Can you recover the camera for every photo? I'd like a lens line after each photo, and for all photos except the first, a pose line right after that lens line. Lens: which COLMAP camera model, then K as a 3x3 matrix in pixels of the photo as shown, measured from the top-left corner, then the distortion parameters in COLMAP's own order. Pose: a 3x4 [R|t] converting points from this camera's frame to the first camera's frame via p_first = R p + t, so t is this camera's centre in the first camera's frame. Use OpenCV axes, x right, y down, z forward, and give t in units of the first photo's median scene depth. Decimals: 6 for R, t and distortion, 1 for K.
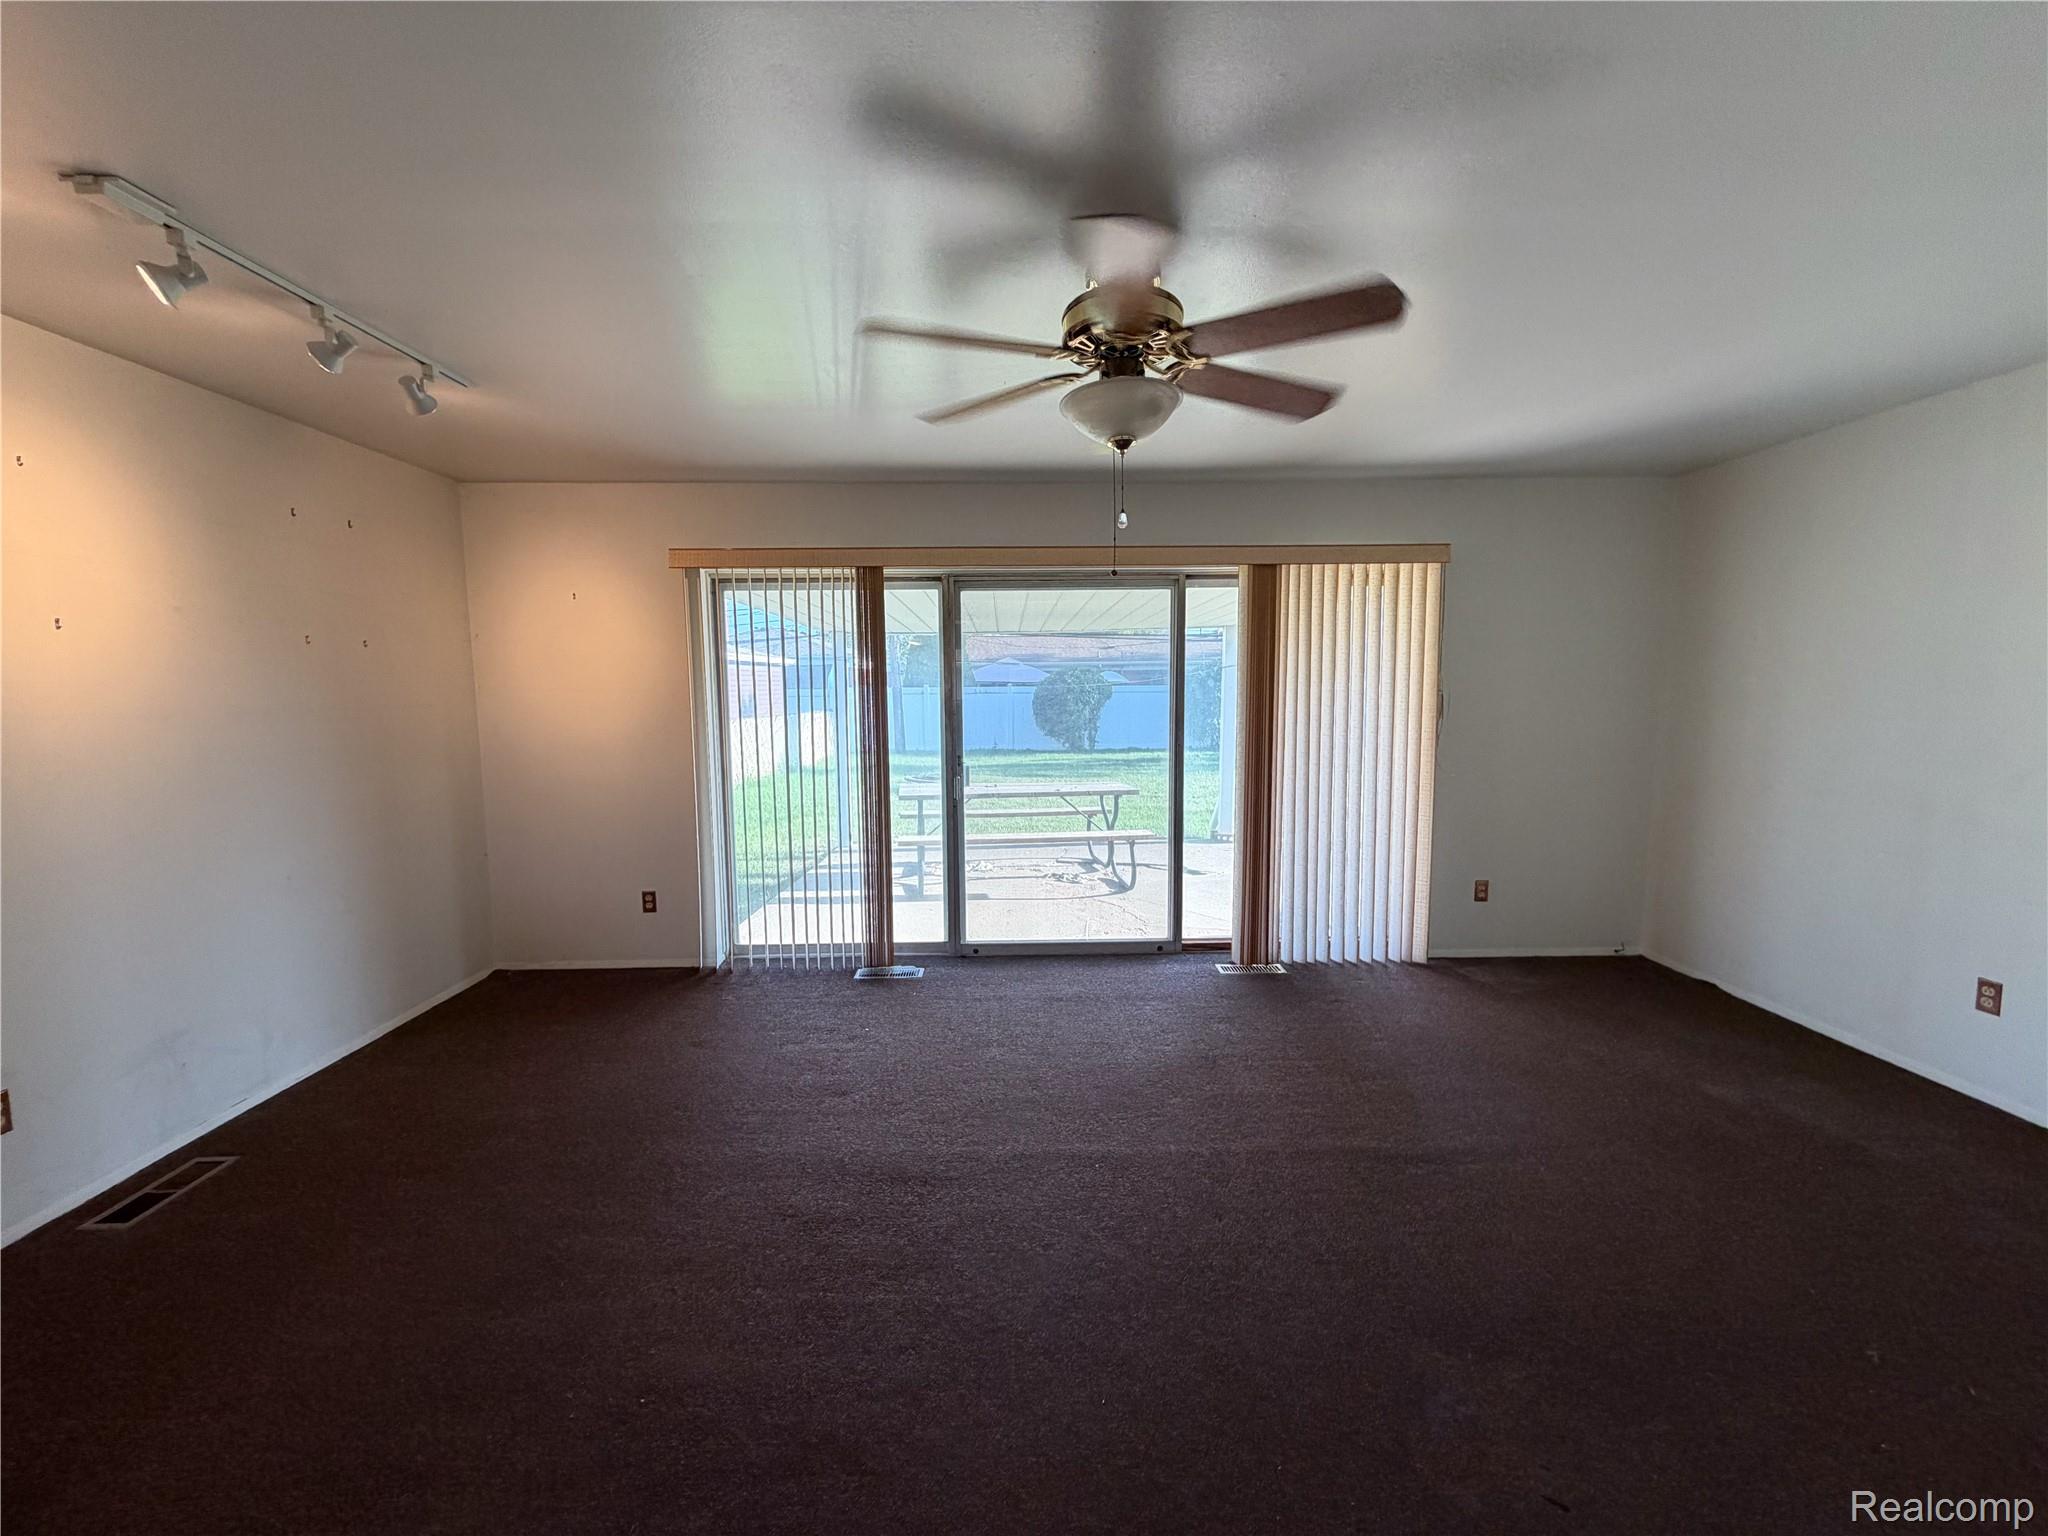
lens RADIAL K [[821.7, 0, 1019.4], [0, 821.7, 769.7], [0, 0, 1]] dist [0.000817, 0.000351]
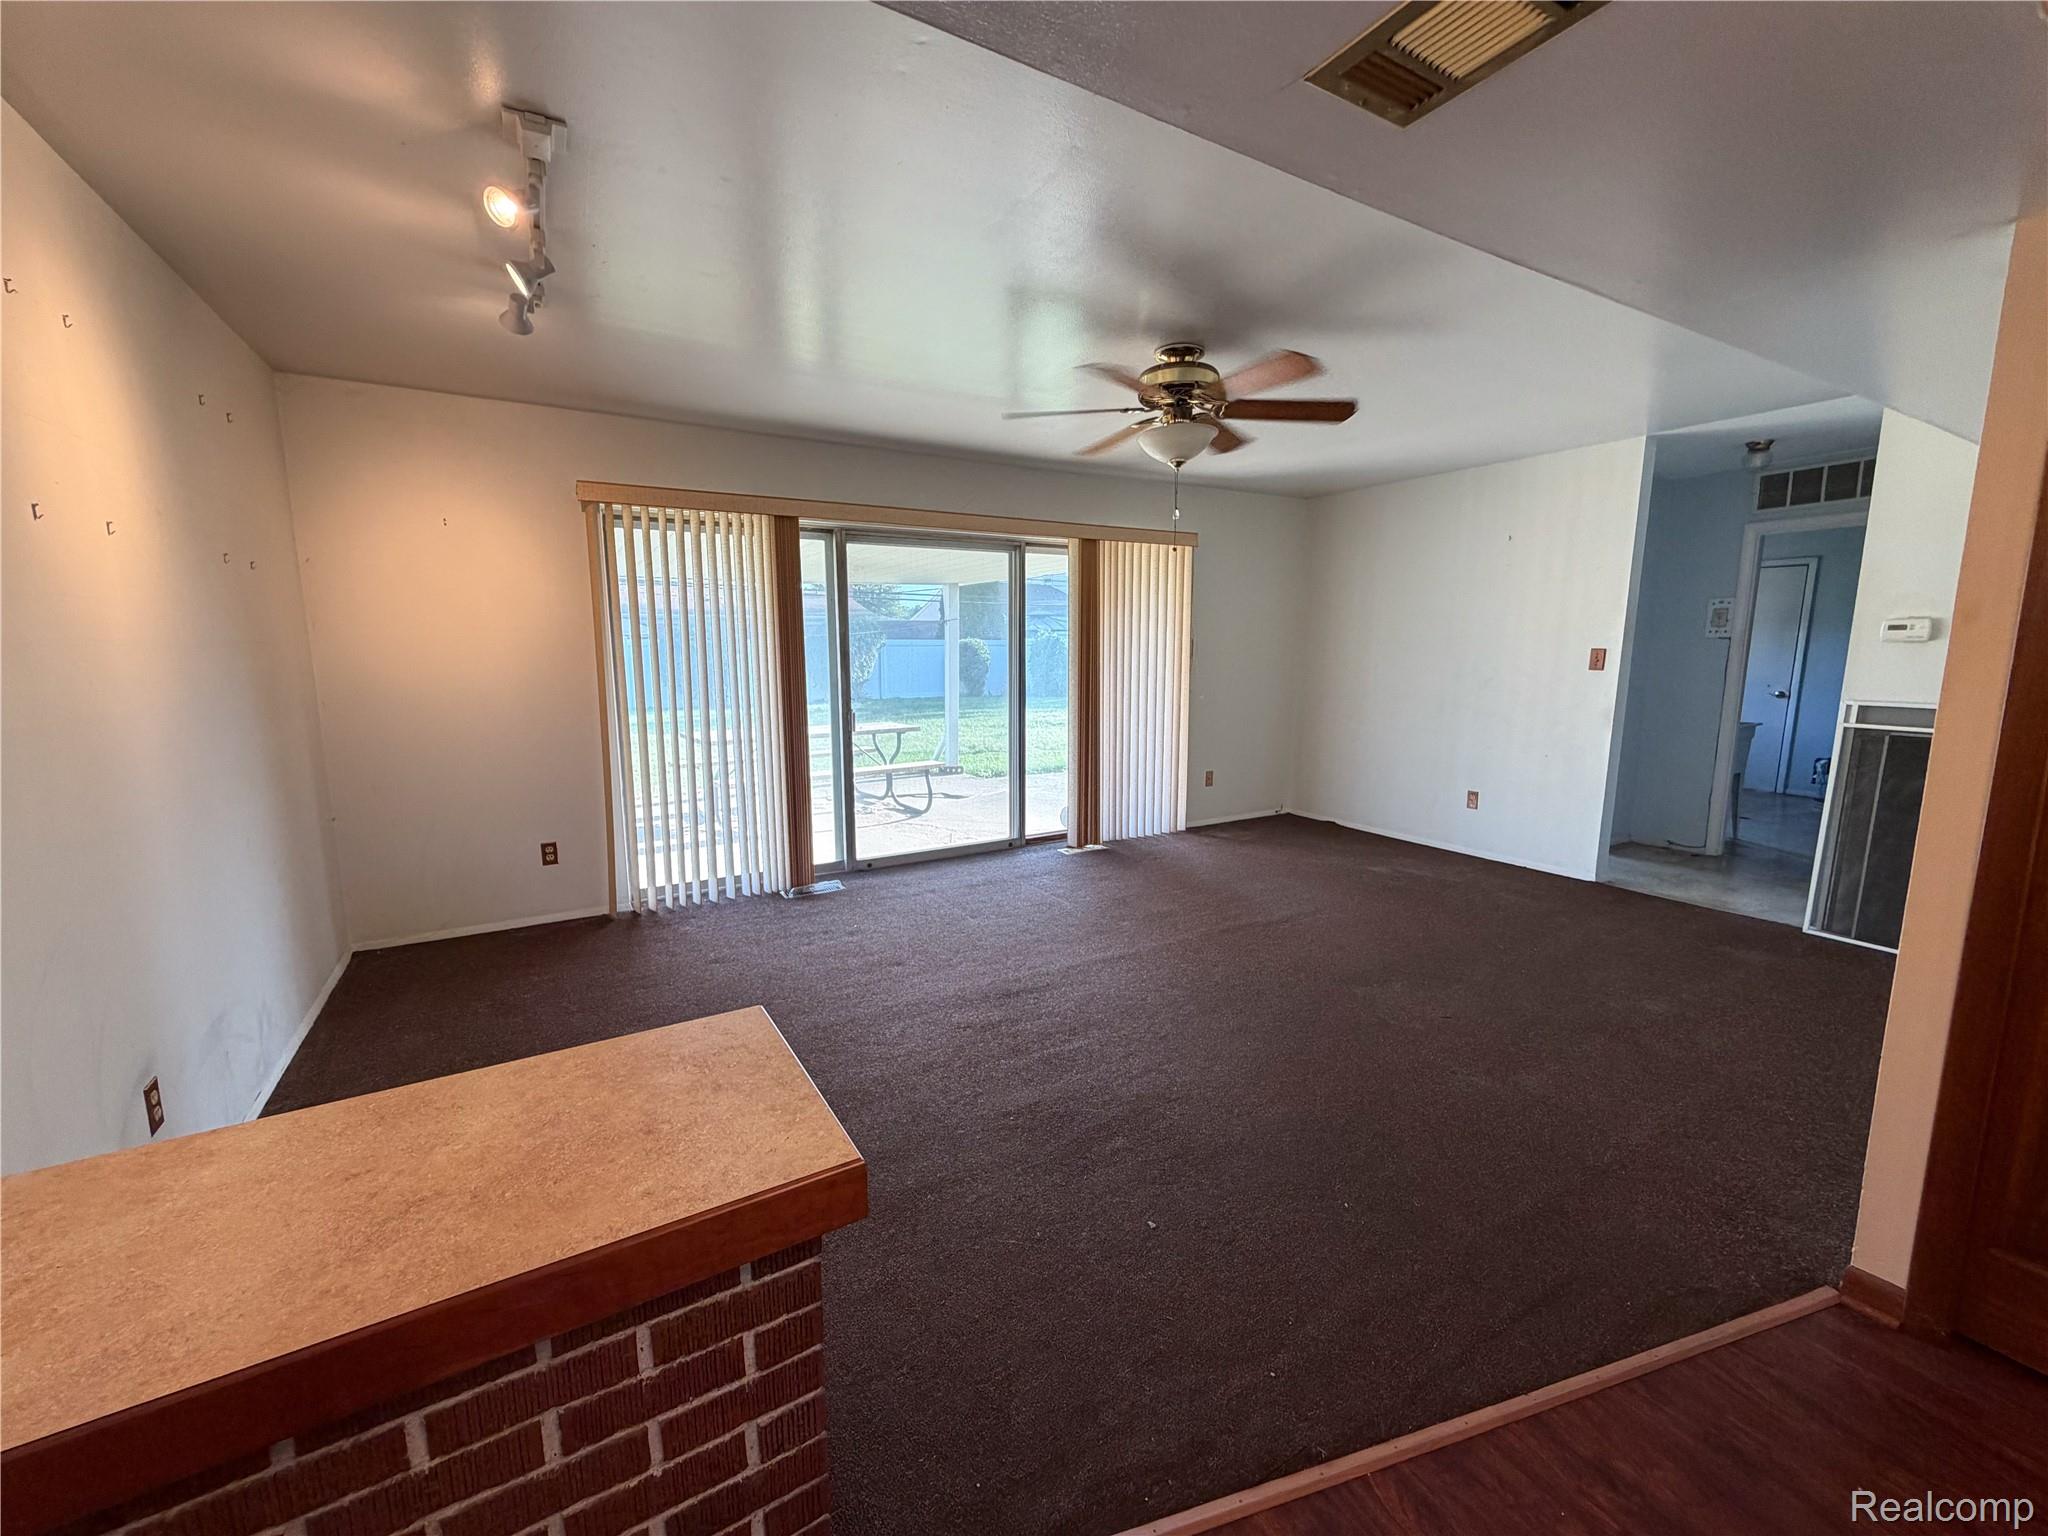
lens RADIAL K [[821.7, 0, 1019.4], [0, 821.7, 769.7], [0, 0, 1]] dist [0.000817, 0.000351]
pose [[0.870638, -0.068691, 0.487104, -0.446431], [0.043840, 0.997097, 0.062252, 0.029303], [-0.489967, -0.032844, 0.871122, -0.094793]]
